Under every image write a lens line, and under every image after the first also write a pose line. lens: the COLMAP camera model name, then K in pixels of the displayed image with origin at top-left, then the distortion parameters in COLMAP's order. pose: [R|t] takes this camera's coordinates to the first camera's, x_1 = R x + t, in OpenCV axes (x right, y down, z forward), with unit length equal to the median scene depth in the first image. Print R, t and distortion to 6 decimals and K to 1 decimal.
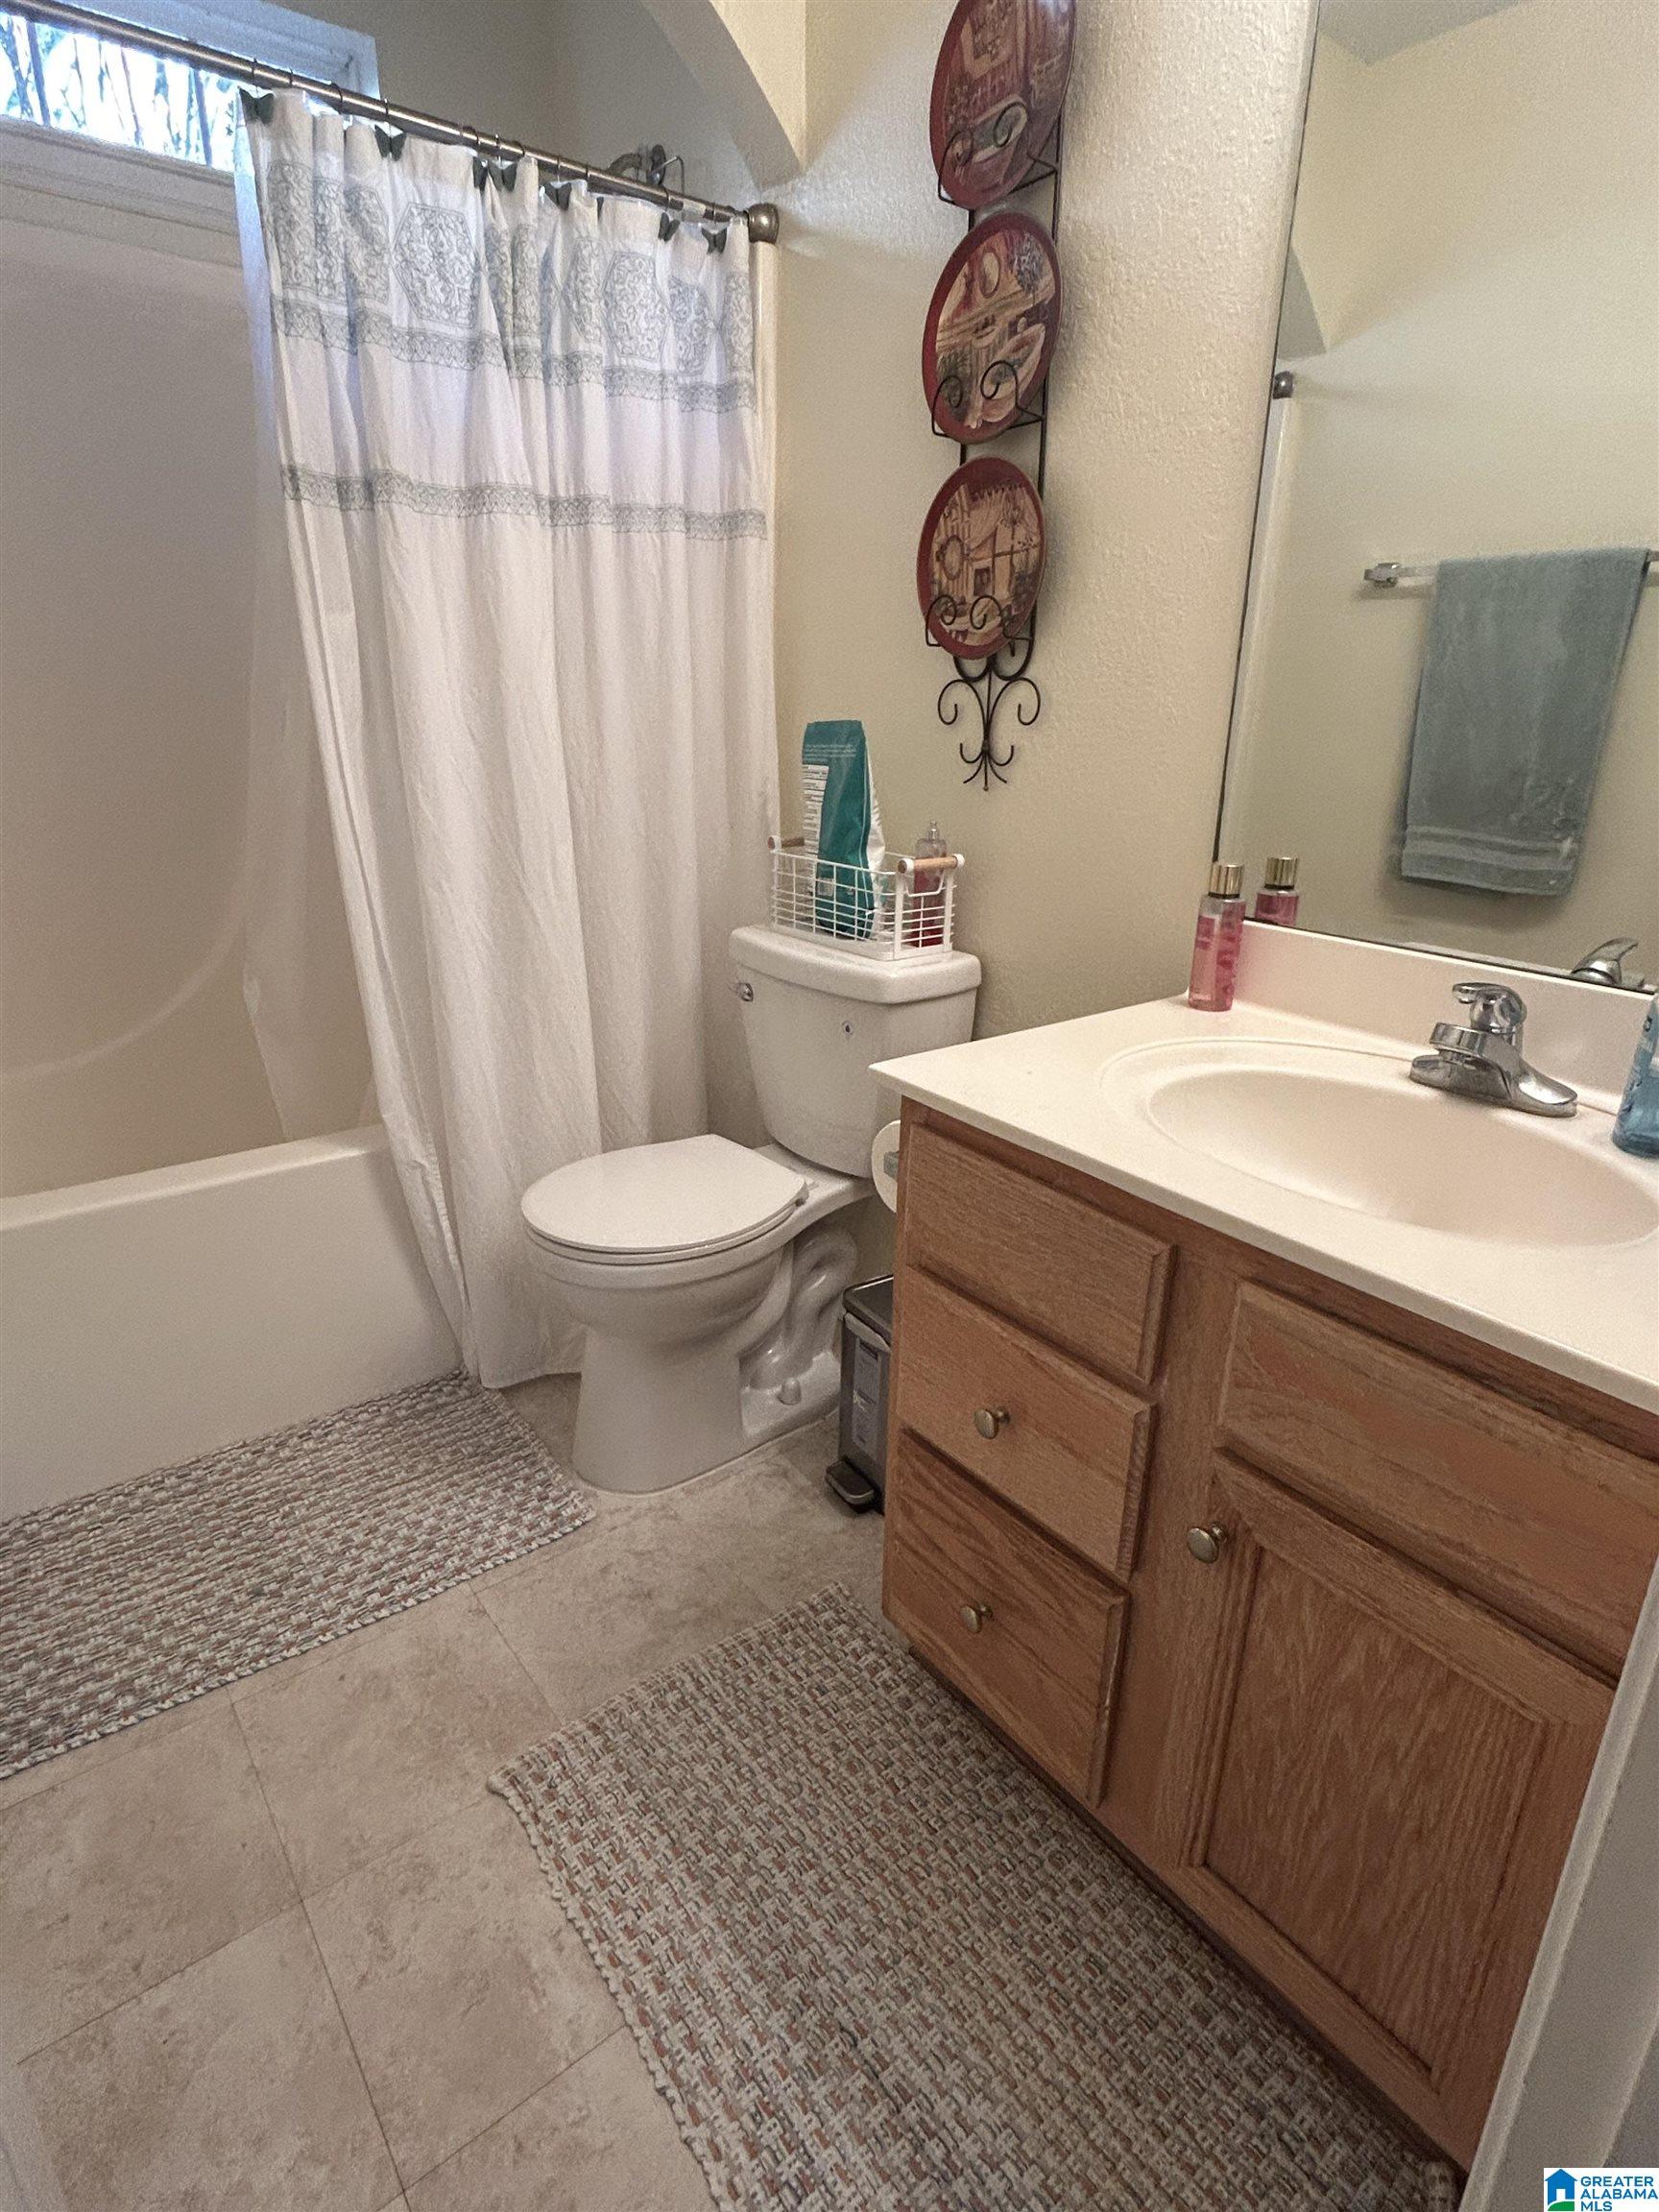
lens RADIAL K [[1149.2, 0, 839.0], [0, 1149.2, 1107.0], [0, 0, 1]] dist [-0.006729, 0.005232]
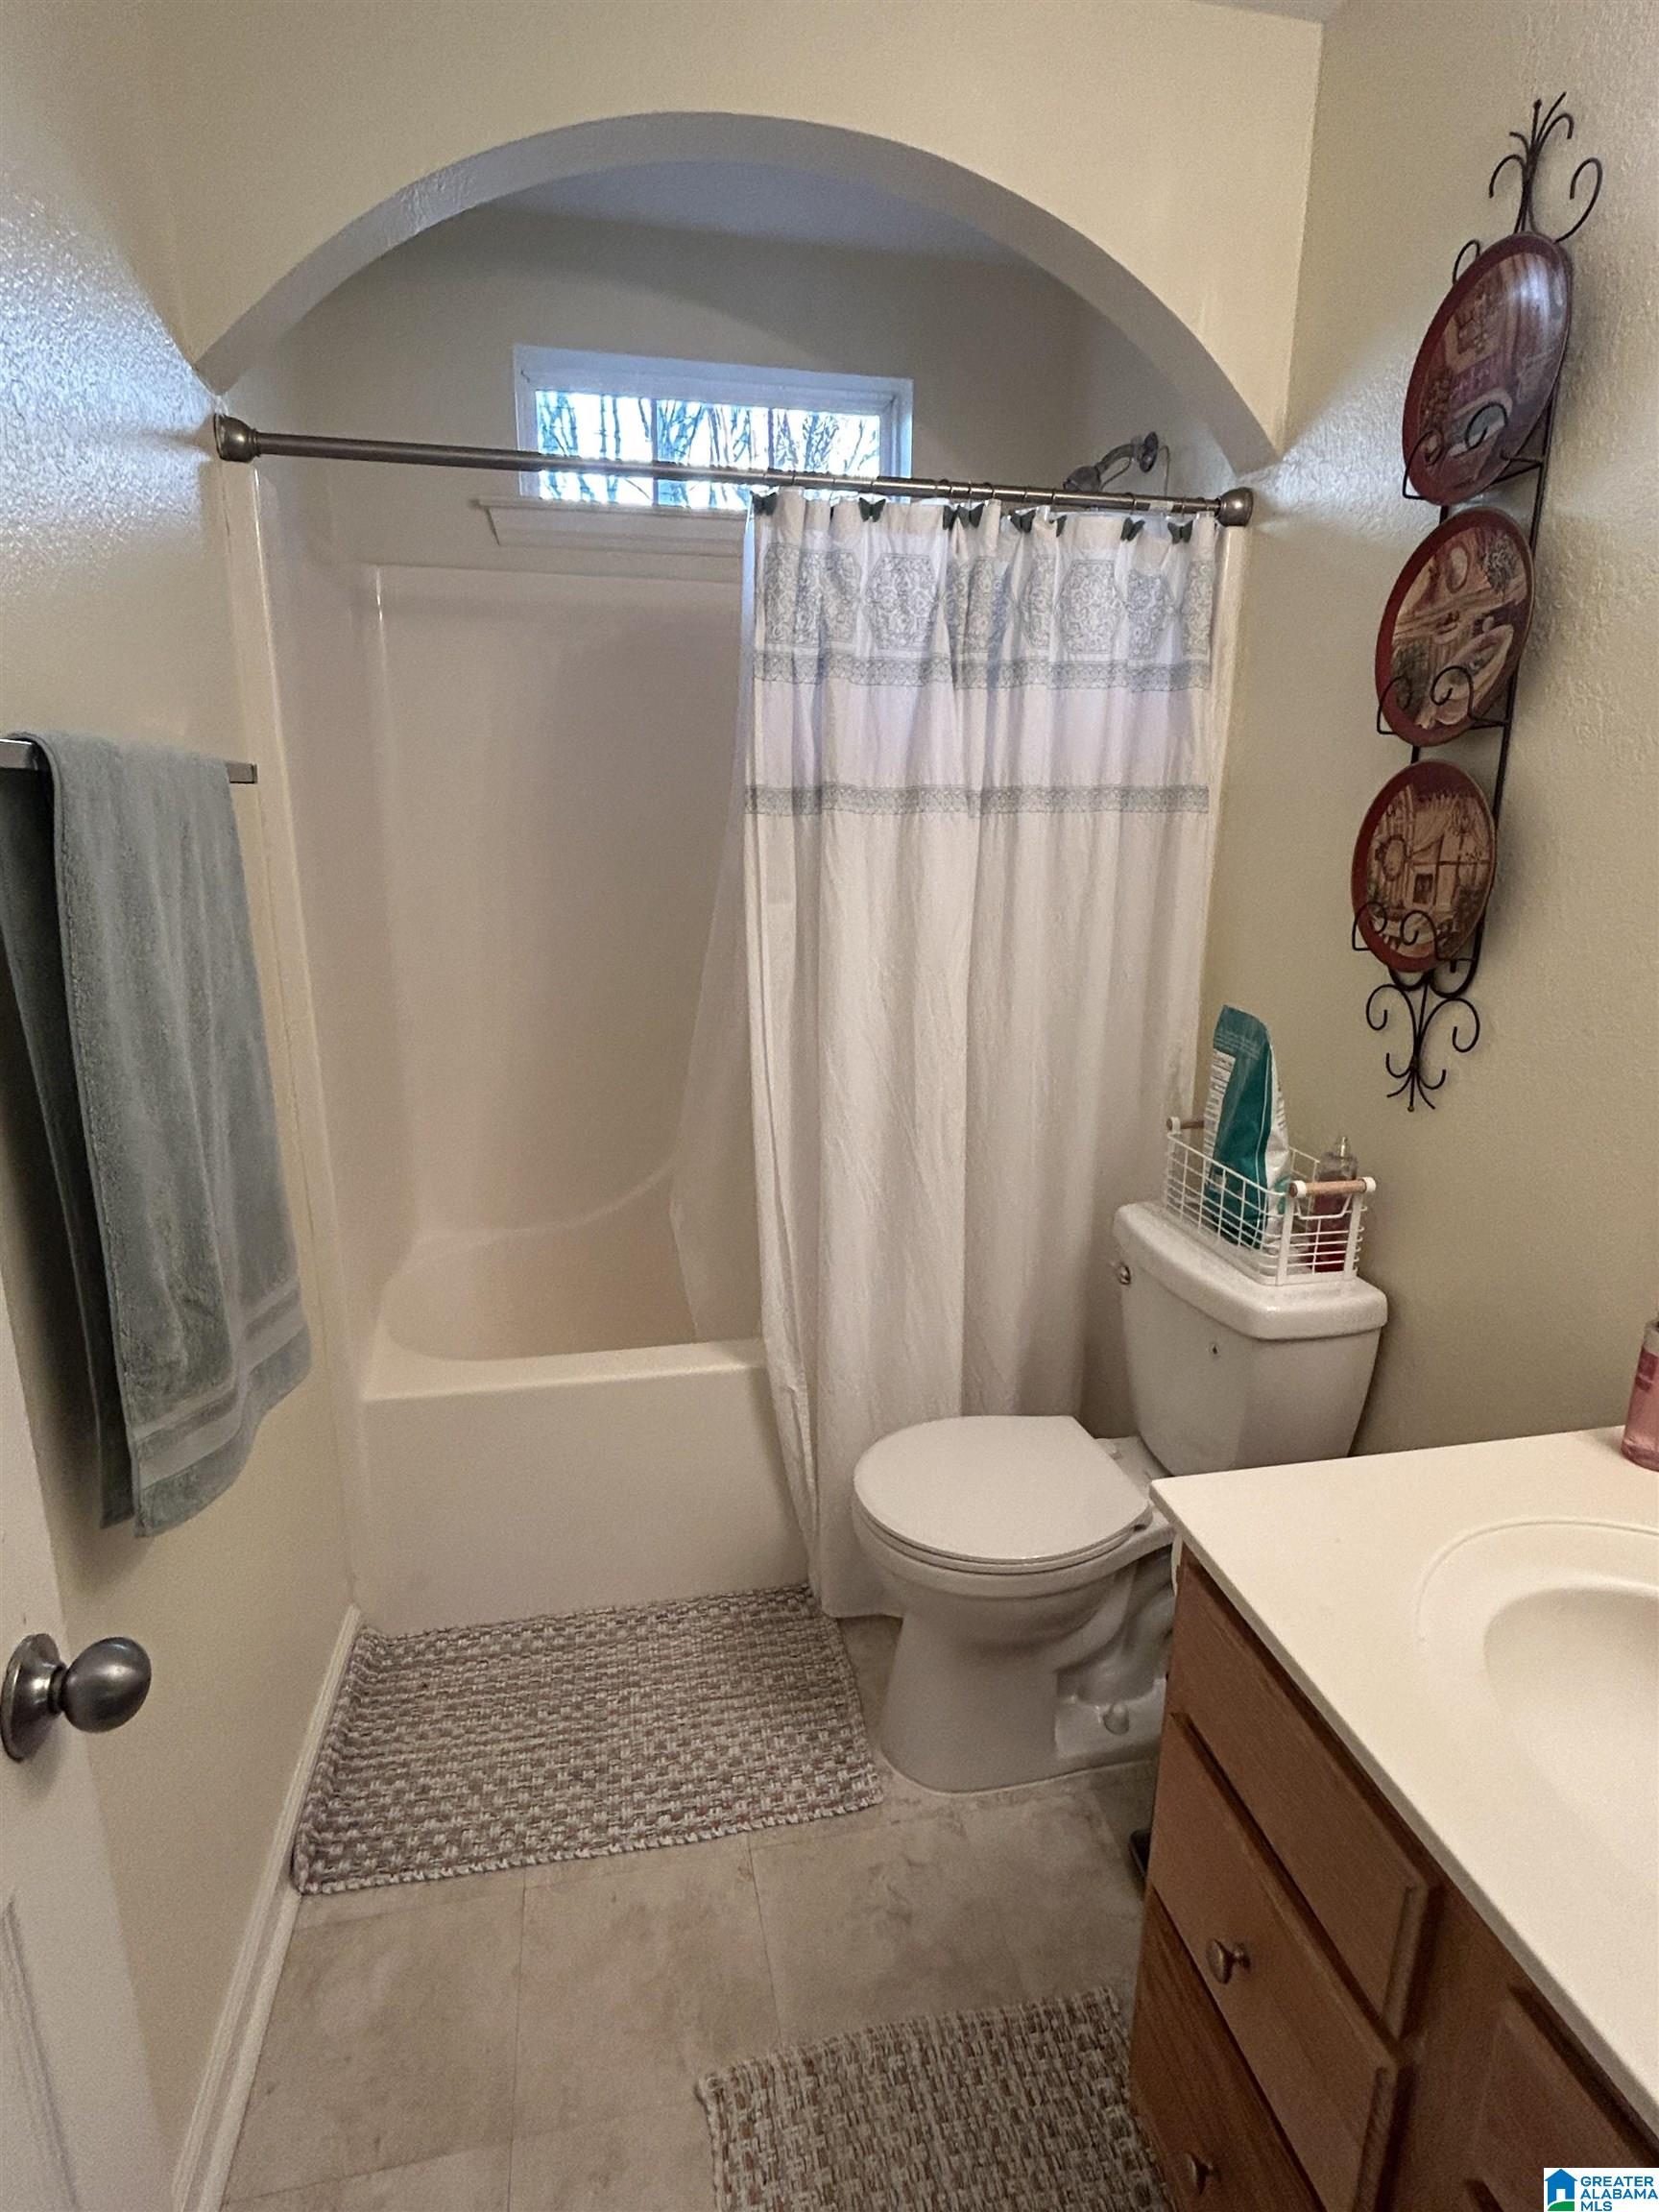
lens RADIAL K [[1149.2, 0, 838.6], [0, 1149.2, 1113.1], [0, 0, 1]] dist [-0.006729, 0.005232]
pose [[0.898913, 0.105772, -0.425169, 0.112392], [-0.145474, 0.987422, -0.061921, -0.163156], [0.413272, 0.117512, 0.902994, 0.033482]]
